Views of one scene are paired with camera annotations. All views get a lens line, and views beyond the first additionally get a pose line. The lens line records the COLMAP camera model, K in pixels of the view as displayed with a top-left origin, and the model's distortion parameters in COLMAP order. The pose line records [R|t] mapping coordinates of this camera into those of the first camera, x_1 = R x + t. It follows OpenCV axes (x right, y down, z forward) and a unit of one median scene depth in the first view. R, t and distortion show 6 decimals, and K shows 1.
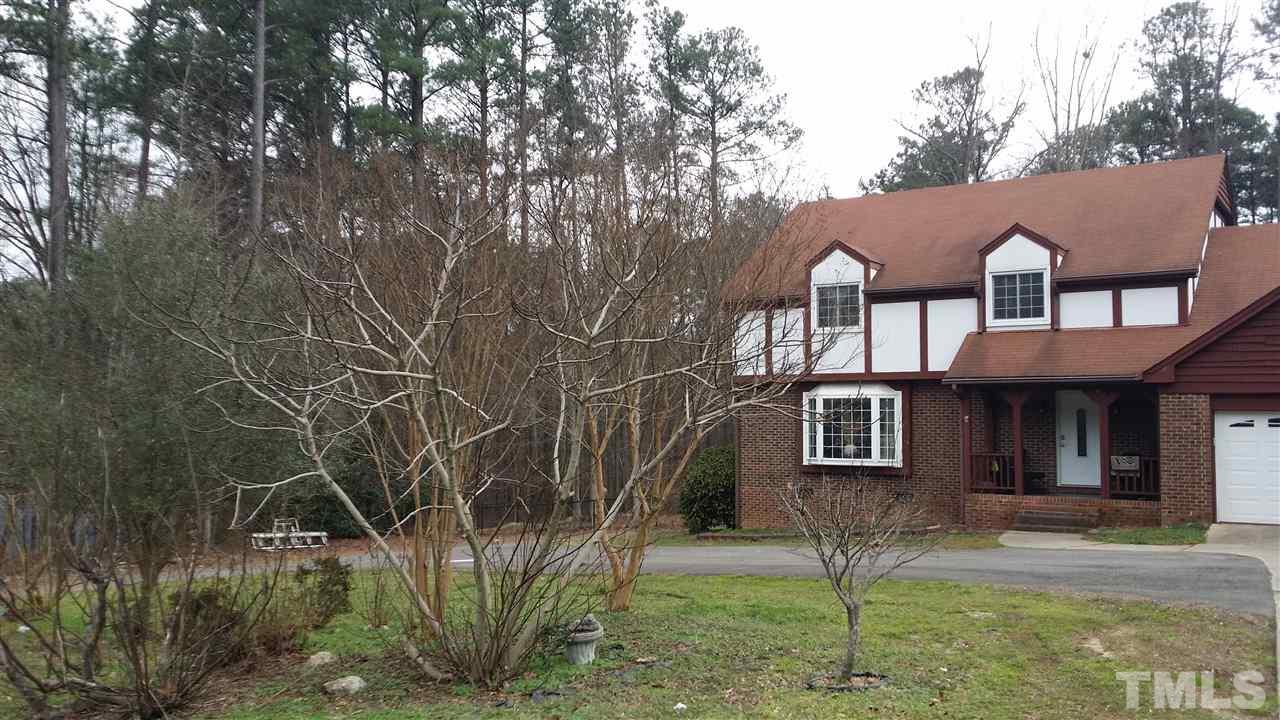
lens RADIAL K [[1089.2, 0, 650.1], [0, 1089.2, 359.2], [0, 0, 1]] dist [0.084428, -0.117456]
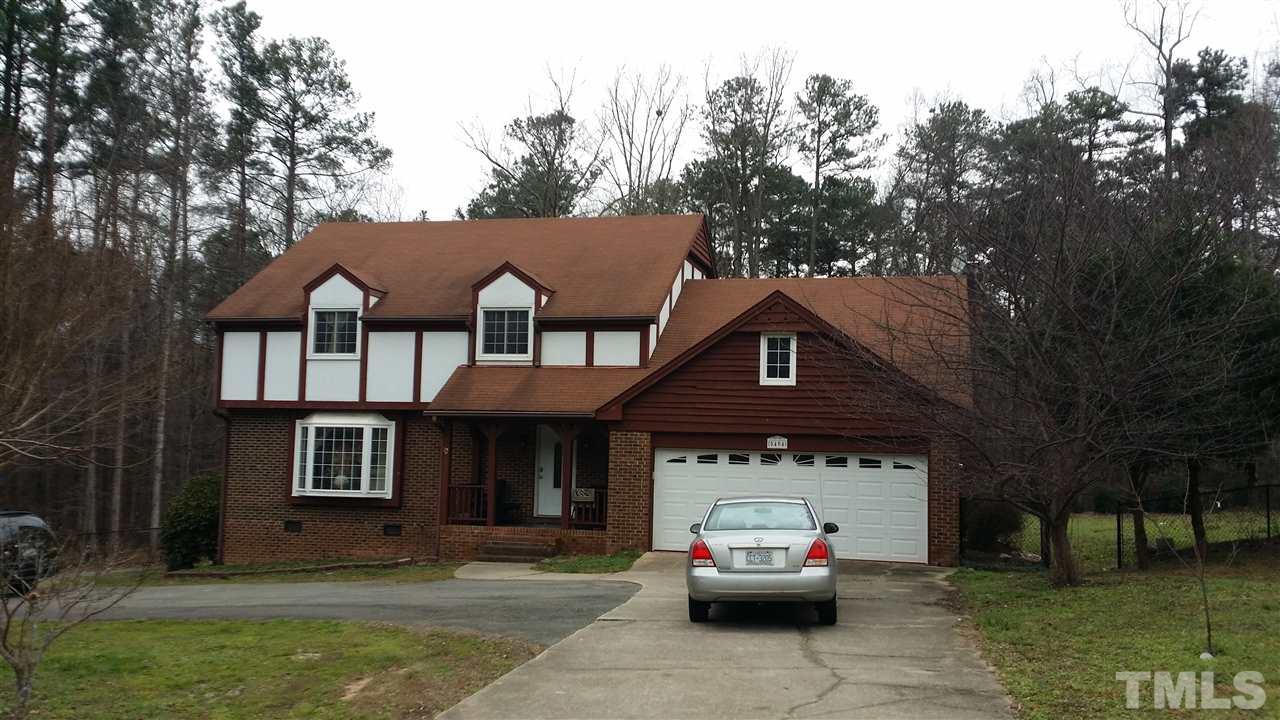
lens RADIAL K [[1089.2, 0, 640.6], [0, 1089.2, 355.5], [0, 0, 1]] dist [0.084428, -0.117456]
pose [[0.942873, 0.045313, 0.330055, 0.107463], [-0.036740, 0.998807, -0.032169, -0.006515], [-0.331119, 0.018205, 0.943413, -0.009122]]
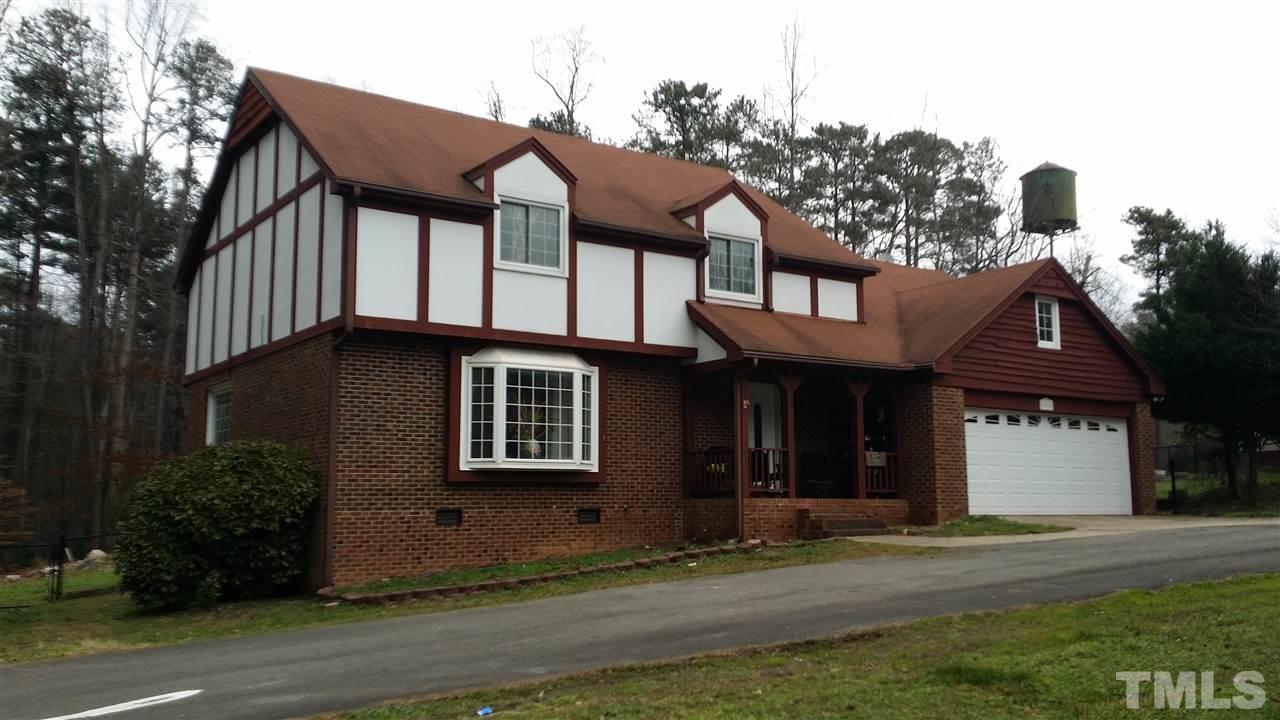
lens RADIAL K [[1089.2, 0, 648.0], [0, 1089.2, 365.0], [0, 0, 1]] dist [0.084428, -0.117456]
pose [[0.397598, 0.106149, 0.911399, -0.408394], [-0.051281, 0.994304, -0.093434, 0.091827], [-0.916126, -0.009588, 0.400777, 0.664293]]
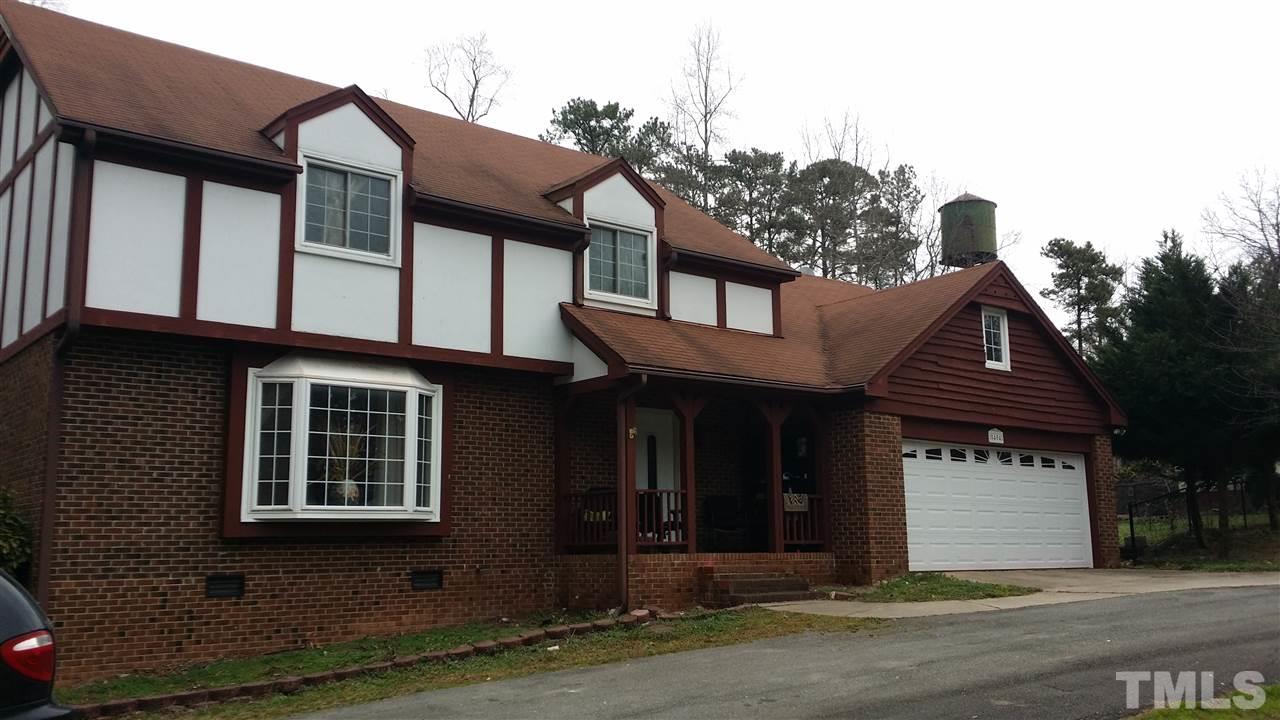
lens RADIAL K [[1089.2, 0, 645.1], [0, 1089.2, 368.4], [0, 0, 1]] dist [0.084428, -0.117456]
pose [[0.330825, 0.138934, 0.933409, -0.255682], [-0.047534, 0.990301, -0.130555, 0.087020], [-0.942494, -0.001178, 0.334220, 0.698254]]
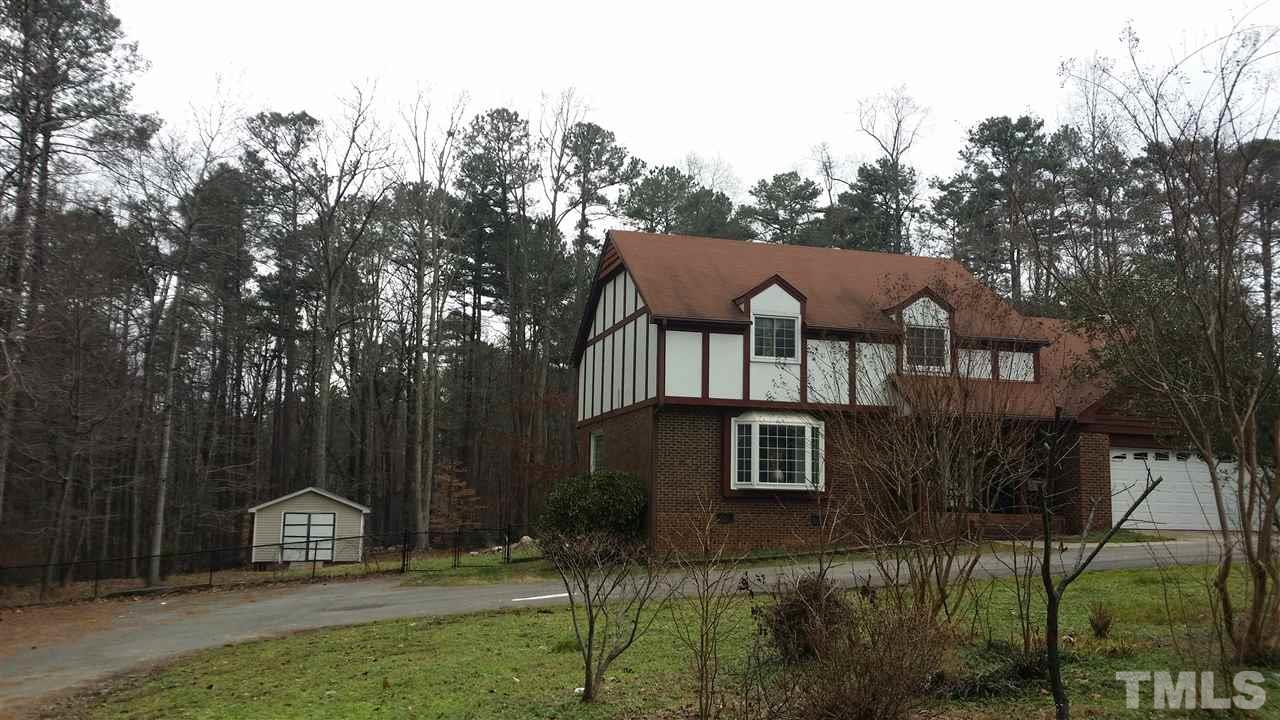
lens RADIAL K [[1089.2, 0, 648.5], [0, 1089.2, 367.9], [0, 0, 1]] dist [0.084428, -0.117456]
pose [[0.683504, 0.095028, 0.723735, -0.669637], [-0.059418, 0.995443, -0.074589, 0.066259], [-0.727524, 0.007979, 0.686036, 0.371030]]
